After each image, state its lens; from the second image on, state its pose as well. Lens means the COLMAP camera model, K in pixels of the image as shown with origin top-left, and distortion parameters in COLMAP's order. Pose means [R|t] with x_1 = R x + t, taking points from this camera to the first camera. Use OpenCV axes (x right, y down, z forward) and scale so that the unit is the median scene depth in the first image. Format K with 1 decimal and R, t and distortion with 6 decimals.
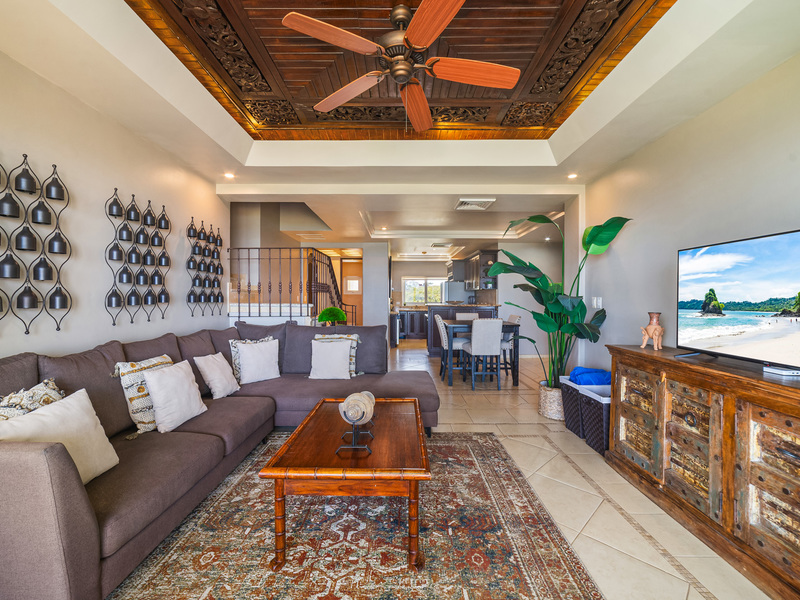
lens RADIAL K [[348.1, 0, 396.2], [0, 348.1, 301.3], [0, 0, 1]] dist [-0.001532, 0.000688]
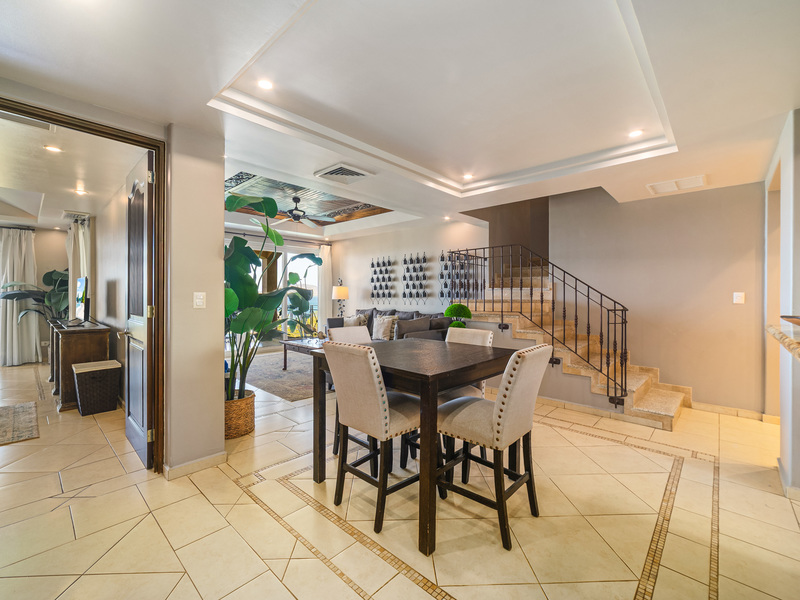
lens RADIAL K [[348.1, 0, 396.2], [0, 348.1, 301.3], [0, 0, 1]] dist [-0.001532, 0.000688]
pose [[-0.681834, 0.002644, -0.731502, 1.426518], [-0.014369, 0.999752, 0.017007, -0.004581], [0.731366, 0.022107, -0.681627, 3.230152]]
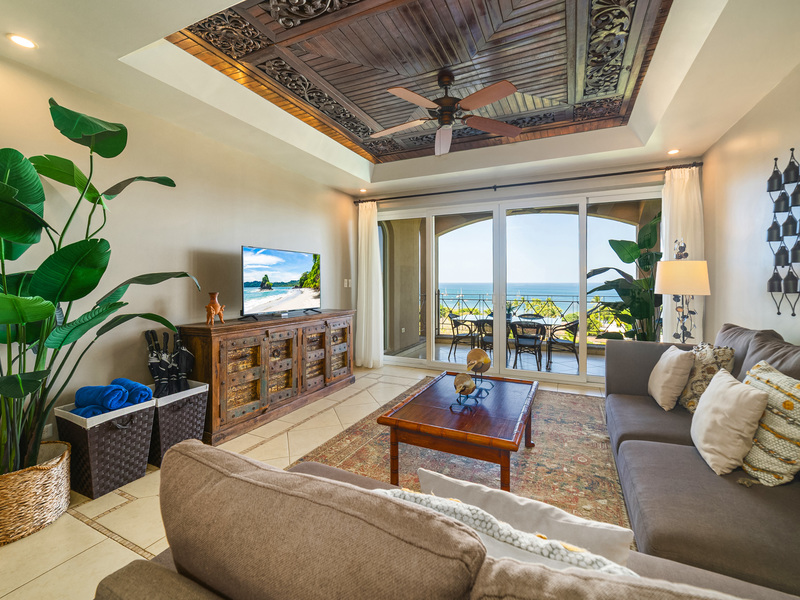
lens RADIAL K [[357.8, 0, 403.3], [0, 357.8, 282.9], [0, 0, 1]] dist [-0.002486, 0.000252]
pose [[-0.911771, -0.006776, 0.410644, -0.368369], [-0.002745, 0.999942, 0.010405, -0.014850], [-0.410690, 0.008360, -0.911737, 2.102088]]
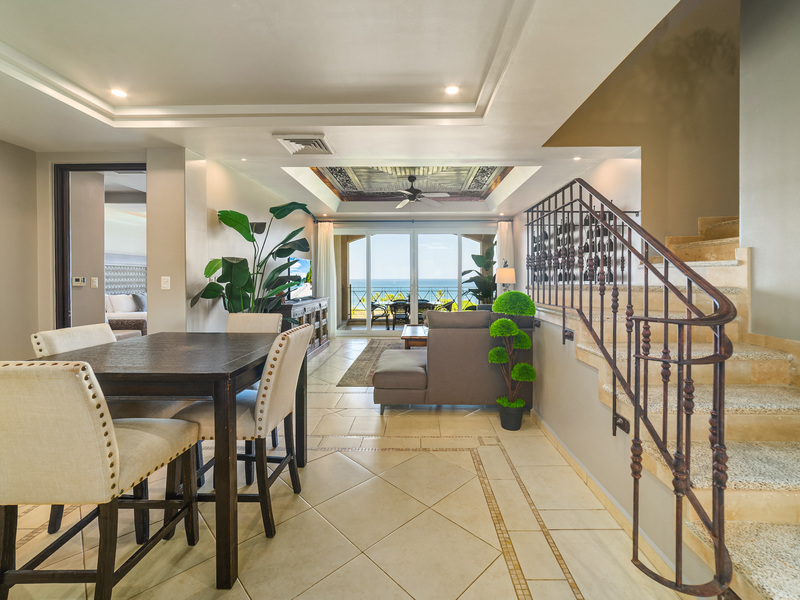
lens RADIAL K [[357.8, 0, 403.3], [0, 357.8, 282.9], [0, 0, 1]] dist [-0.002486, 0.000252]
pose [[-0.999864, -0.004494, 0.015879, 0.038184], [-0.004184, 0.999801, 0.019482, -0.019051], [-0.015963, 0.019413, -0.999684, 3.455944]]
